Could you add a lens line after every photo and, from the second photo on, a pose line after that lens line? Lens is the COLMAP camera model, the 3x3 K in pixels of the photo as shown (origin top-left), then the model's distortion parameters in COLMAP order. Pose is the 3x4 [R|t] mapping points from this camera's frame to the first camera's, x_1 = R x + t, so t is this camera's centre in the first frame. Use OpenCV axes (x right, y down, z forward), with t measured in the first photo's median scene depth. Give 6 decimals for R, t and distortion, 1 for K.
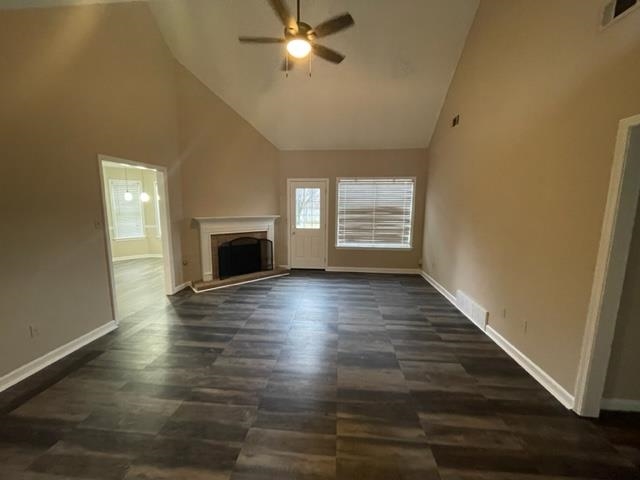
lens RADIAL K [[259.0, 0, 321.3], [0, 259.0, 240.6], [0, 0, 1]] dist [-0.000554, 0.000280]
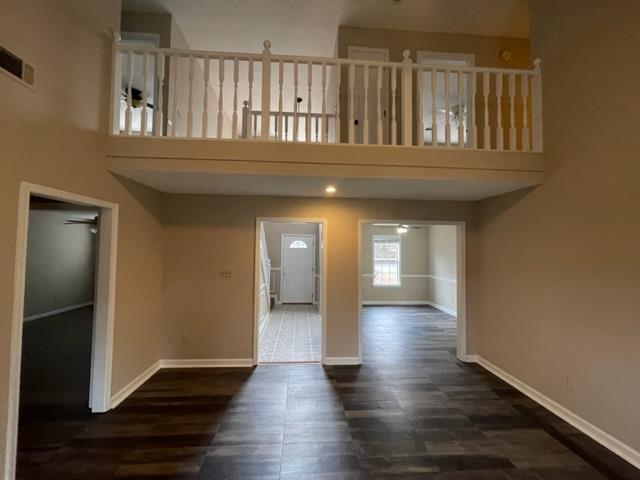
lens RADIAL K [[259.0, 0, 322.3], [0, 259.0, 243.3], [0, 0, 1]] dist [-0.000554, 0.000280]
pose [[-0.988850, -0.023777, -0.147003, 0.040514], [-0.038892, 0.994145, 0.100817, -0.196953], [0.143745, 0.105410, -0.983985, 1.206874]]
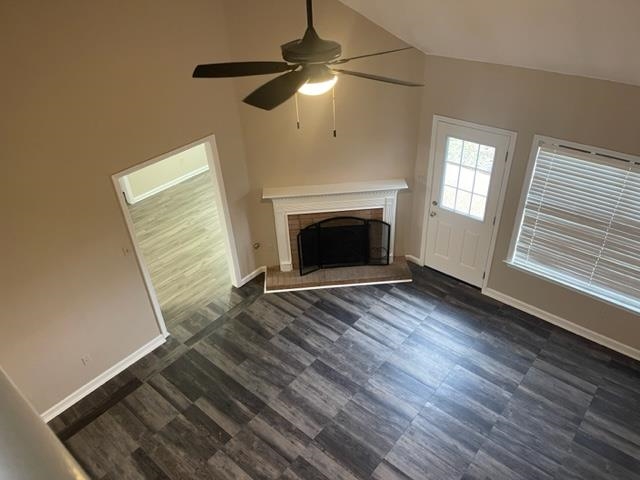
lens RADIAL K [[484.1, 0, 322.0], [0, 484.1, 246.1], [0, 0, 1]] dist [0.029217, -0.004458]
pose [[0.805905, 0.306938, -0.506267, 0.433310], [-0.036075, 0.878985, 0.475483, -0.813929], [0.590945, -0.364931, 0.719451, 0.217877]]
